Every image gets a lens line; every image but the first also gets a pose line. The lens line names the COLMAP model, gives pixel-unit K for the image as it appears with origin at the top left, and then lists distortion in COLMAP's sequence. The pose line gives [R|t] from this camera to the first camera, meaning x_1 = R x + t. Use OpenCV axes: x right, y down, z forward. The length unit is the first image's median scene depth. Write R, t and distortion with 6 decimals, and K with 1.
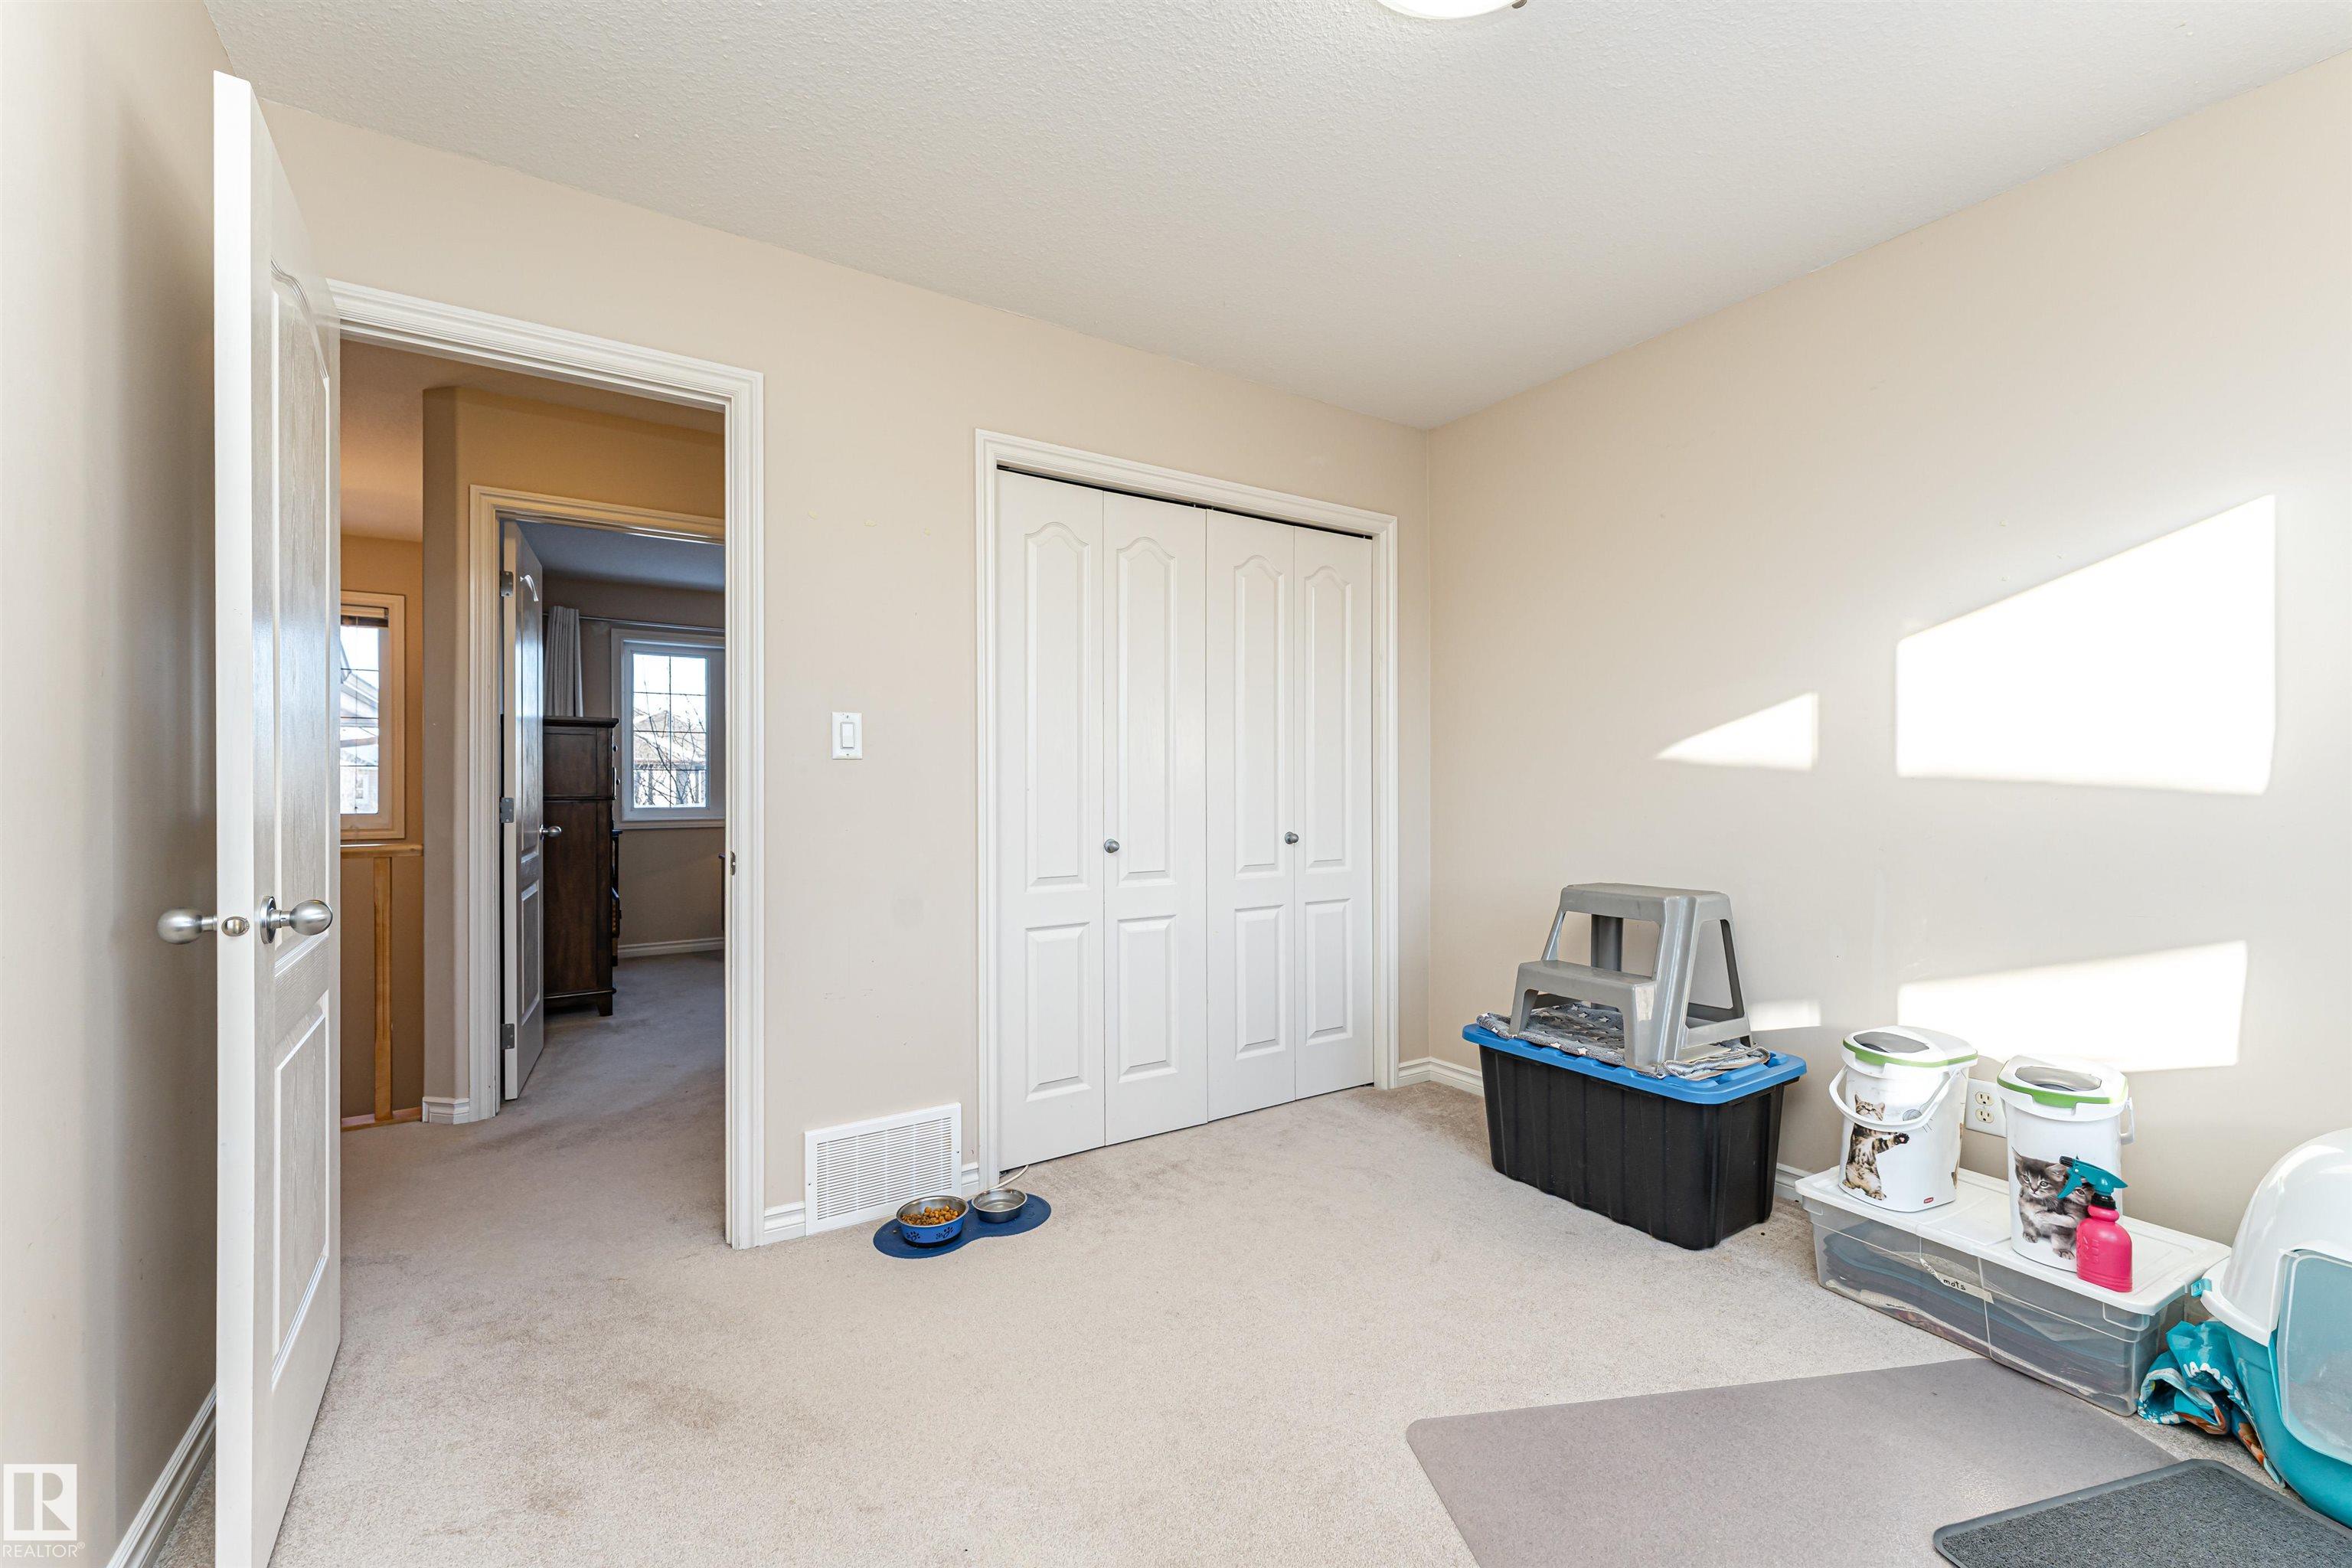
lens RADIAL K [[999.4, 0, 1158.5], [0, 999.4, 745.6], [0, 0, 1]] dist [0.000055, -0.001334]
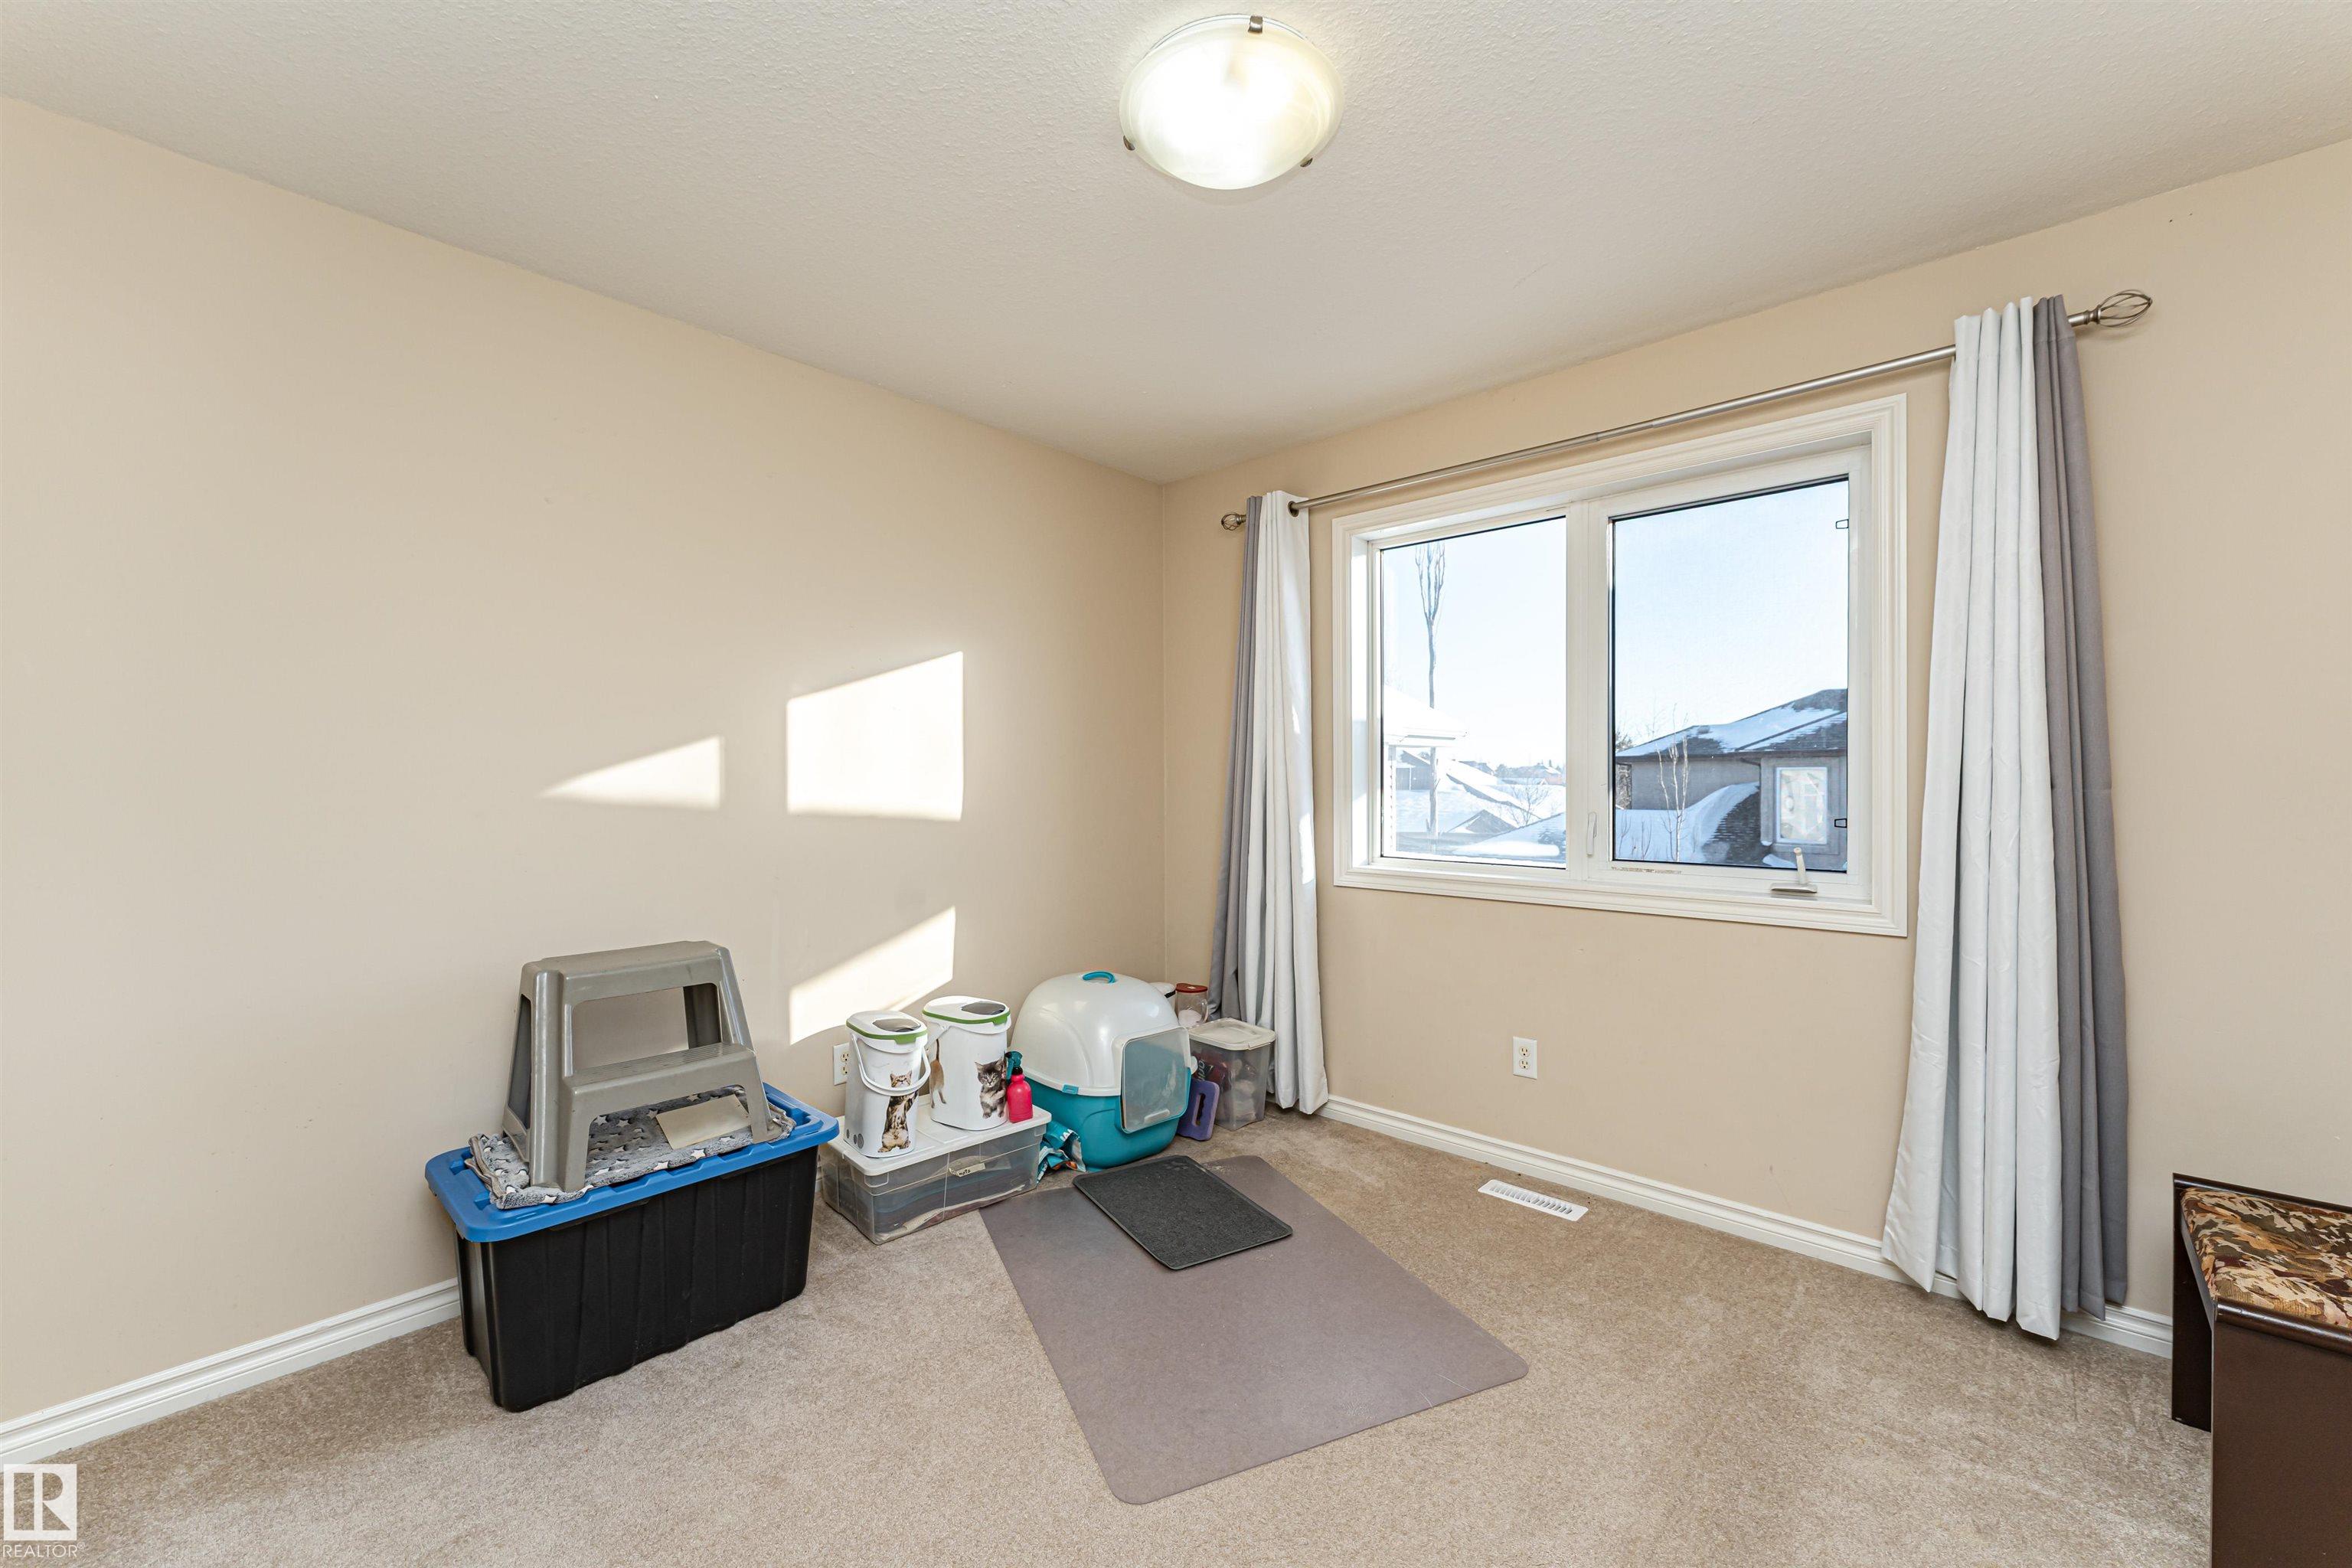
lens RADIAL K [[914.9, 0, 1162.0], [0, 914.9, 794.6], [0, 0, 1]] dist [-0.001578, -0.000431]
pose [[-0.264995, -0.001791, 0.964248, -0.475247], [-0.026111, 0.999645, -0.005319, 0.001416], [-0.963896, -0.026587, -0.264947, 0.974284]]
